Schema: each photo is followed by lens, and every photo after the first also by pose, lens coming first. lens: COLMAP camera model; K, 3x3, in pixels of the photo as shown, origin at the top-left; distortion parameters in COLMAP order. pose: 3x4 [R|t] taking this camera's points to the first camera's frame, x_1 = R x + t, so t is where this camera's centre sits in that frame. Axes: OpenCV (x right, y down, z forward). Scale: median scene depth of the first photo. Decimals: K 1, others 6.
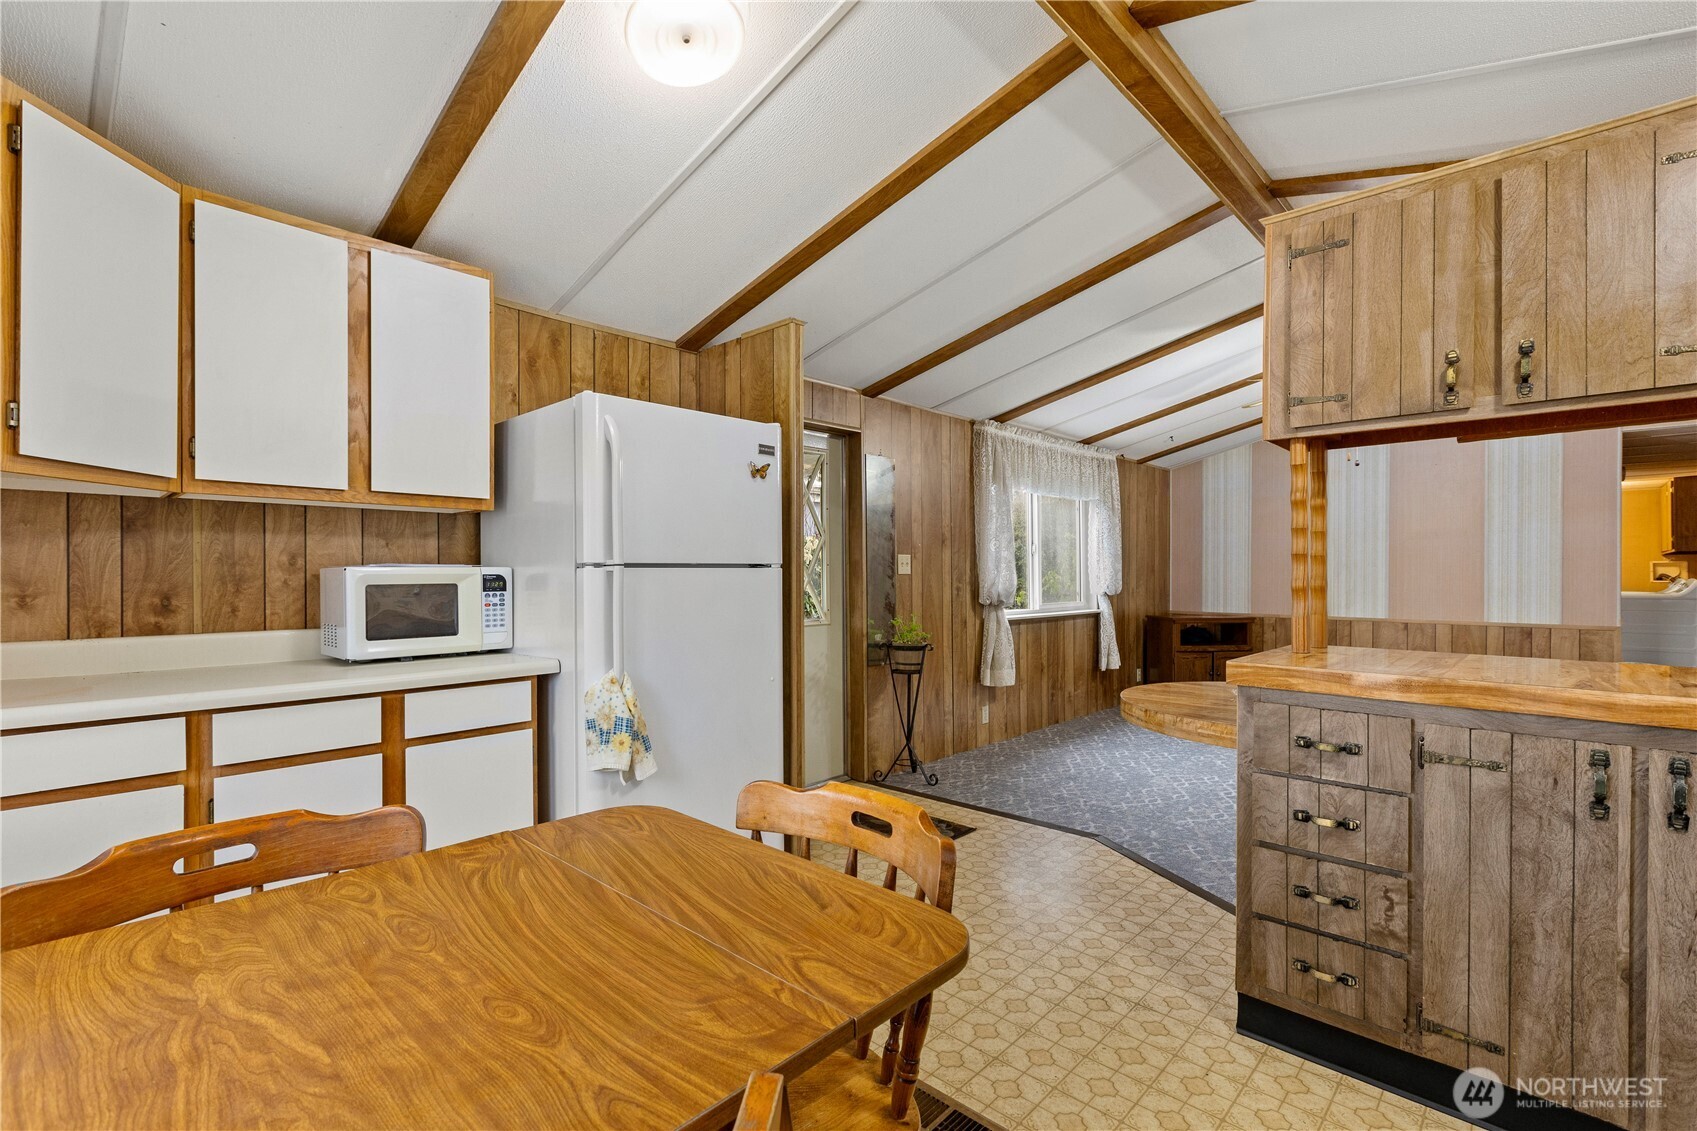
lens RADIAL K [[757.7, 0, 849.6], [0, 757.7, 577.5], [0, 0, 1]] dist [0.001111, 0.000287]
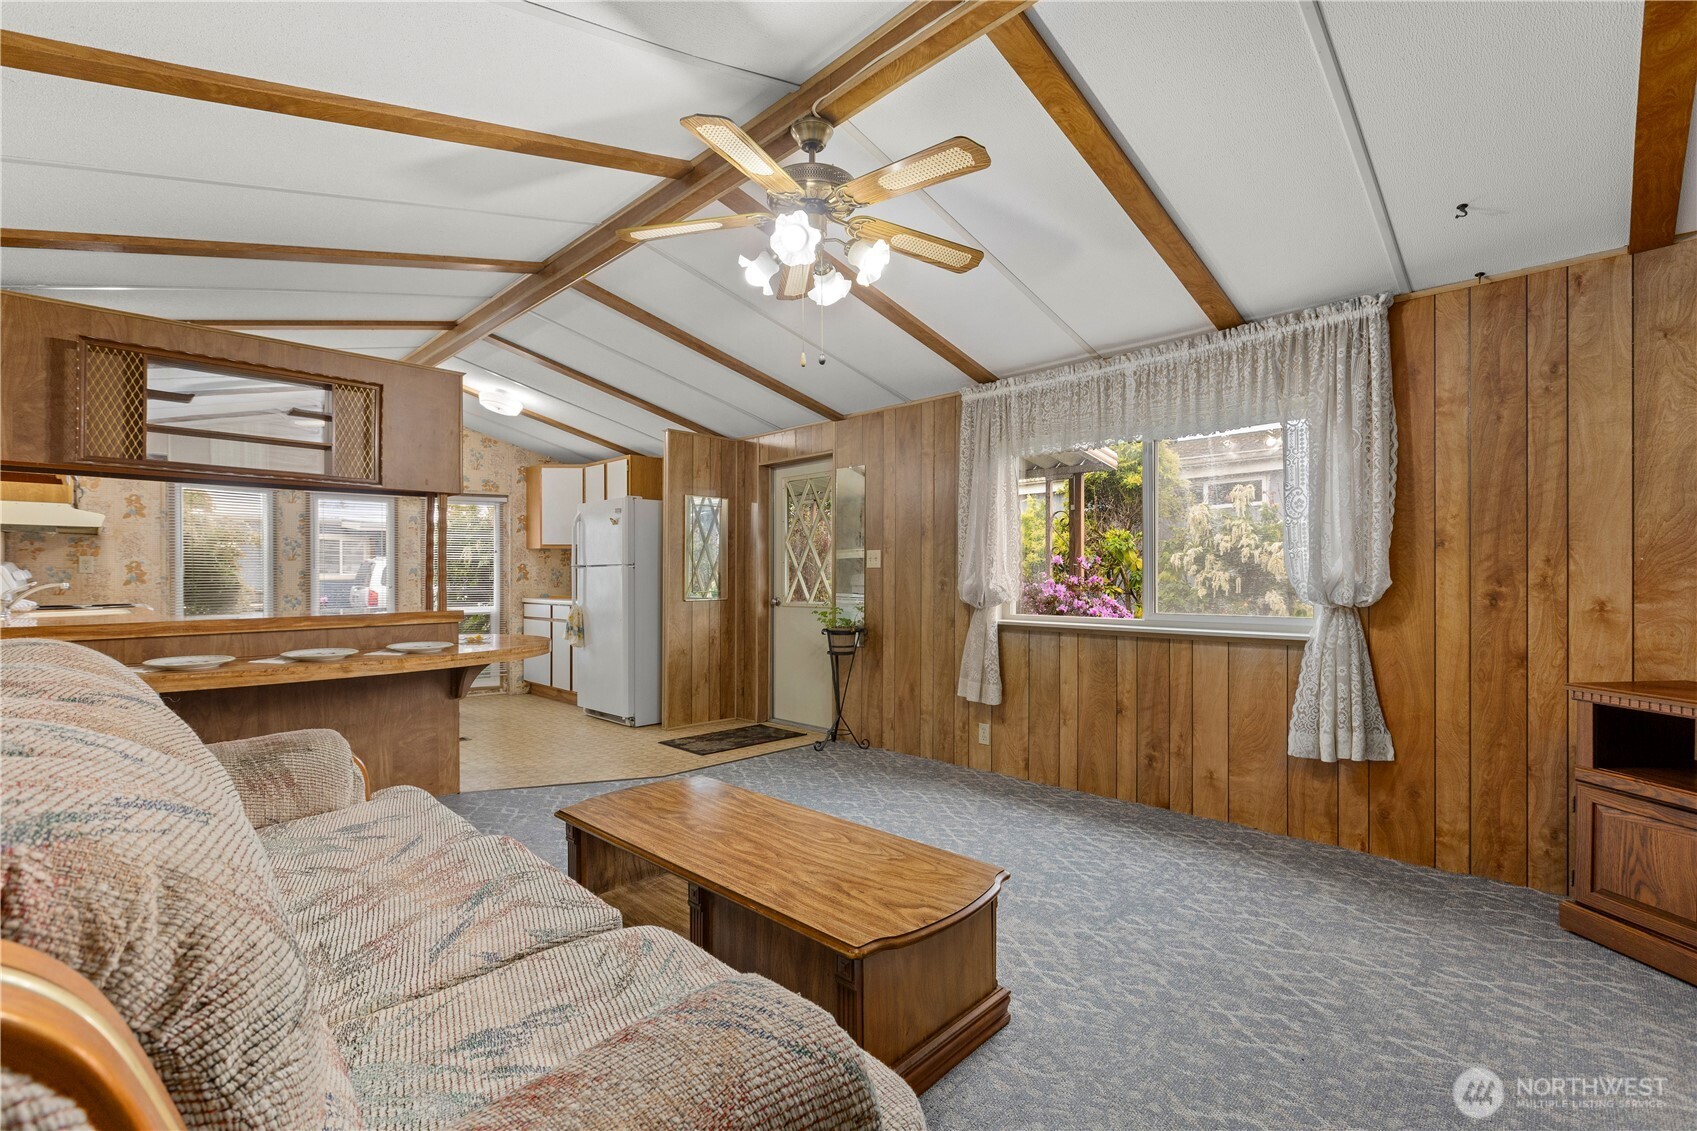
lens RADIAL K [[757.7, 0, 849.6], [0, 757.7, 577.5], [0, 0, 1]] dist [0.001111, 0.000287]
pose [[-0.022451, 0.005225, -0.999734, 2.170645], [-0.001697, 0.999985, 0.005265, 0.006914], [0.999747, 0.001815, -0.022442, 1.844372]]
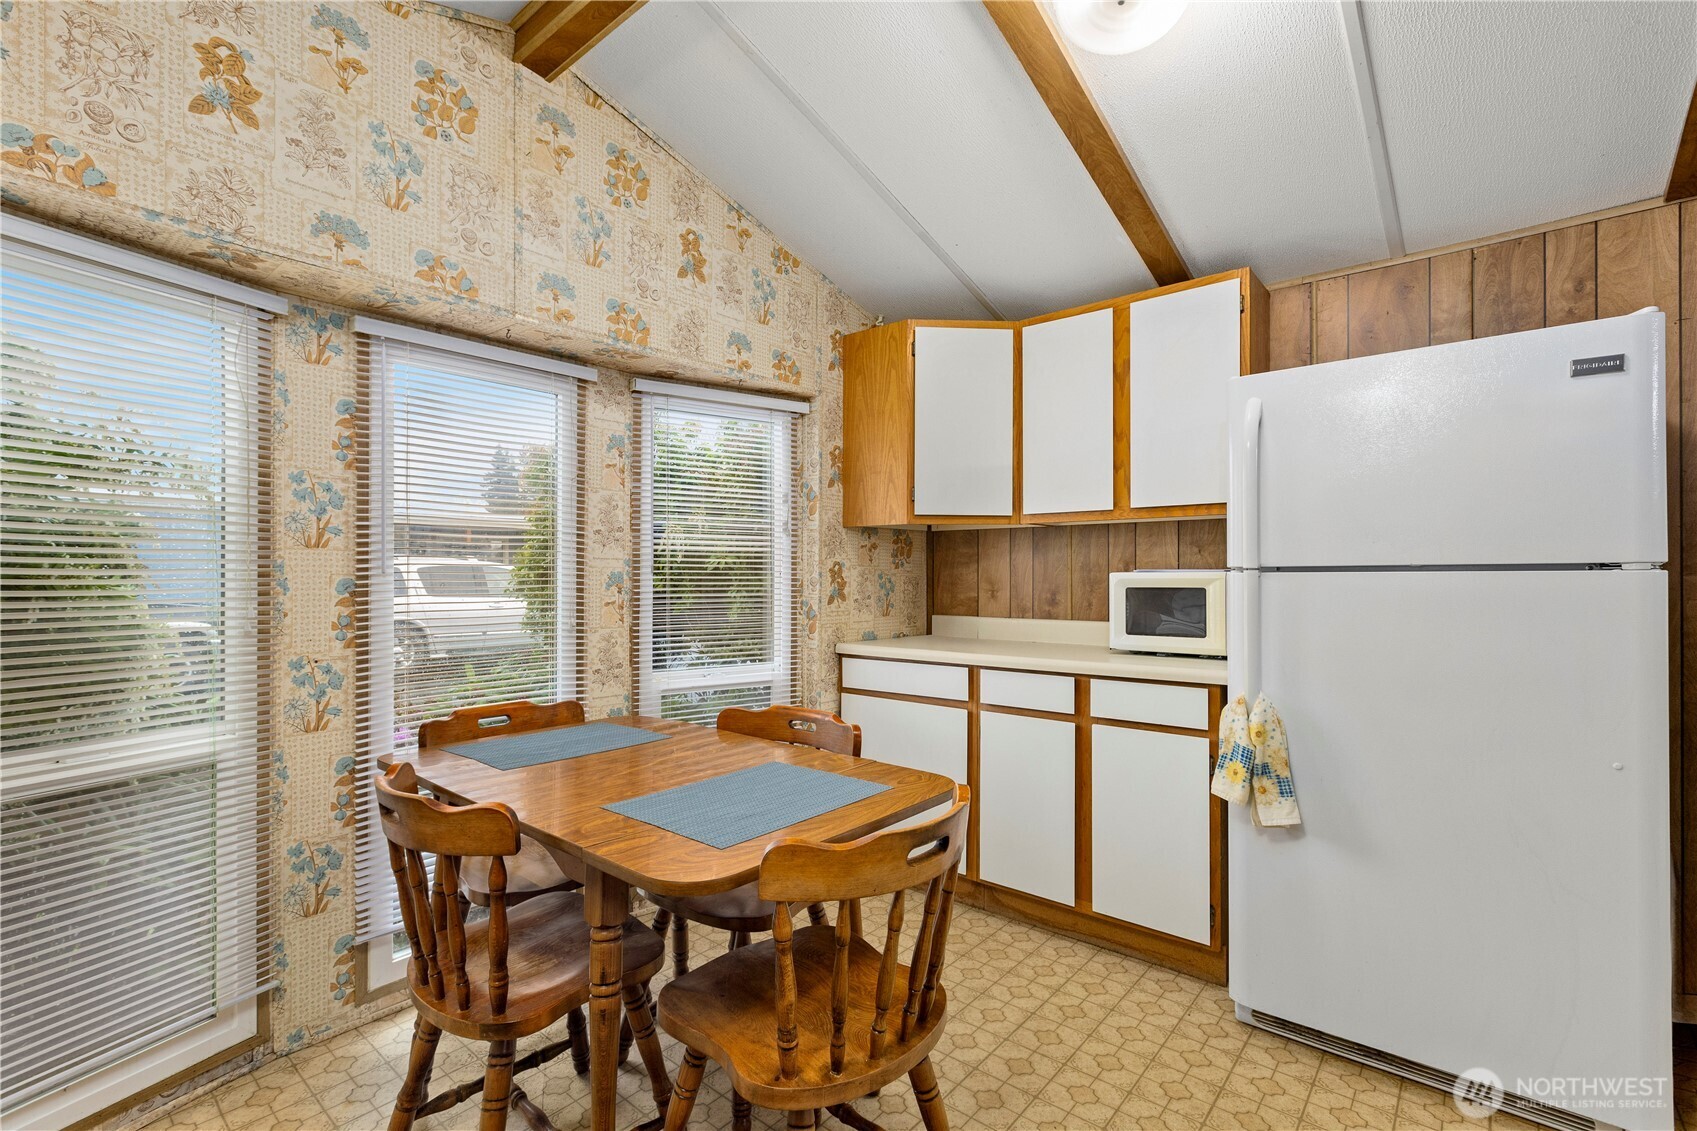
lens RADIAL K [[770.0, 0, 816.2], [0, 770.0, 571.1], [0, 0, 1]] dist [-0.000997, 0.000318]
pose [[0.028505, -0.005927, -0.999576, 0.518909], [-0.003799, 0.999975, -0.006037, -0.006397], [0.999586, 0.003970, 0.028482, 0.442842]]
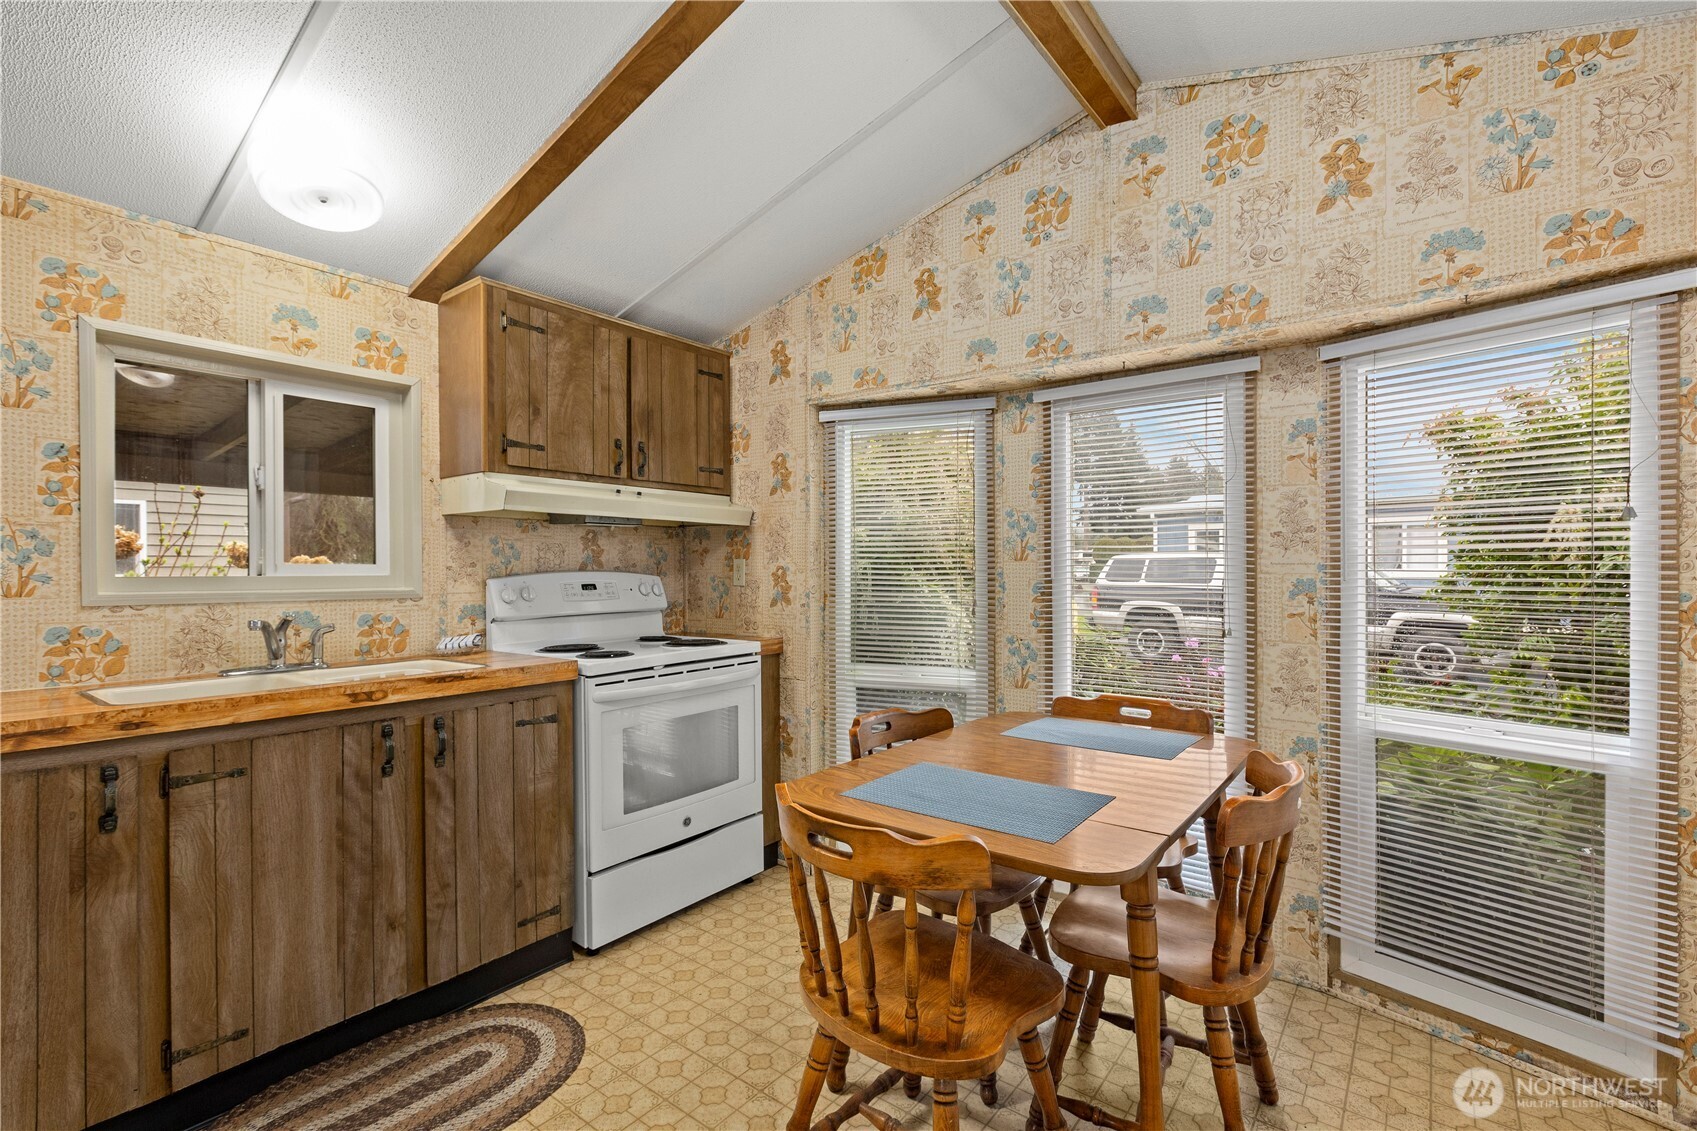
lens RADIAL K [[755.2, 0, 848.5], [0, 755.2, 565.5], [0, 0, 1]] dist [-0.000149, -0.000013]
pose [[-0.996094, 0.002398, -0.088268, 0.067779], [0.001969, 0.999986, 0.004942, -0.032205], [0.088278, 0.004749, -0.996085, 1.042286]]
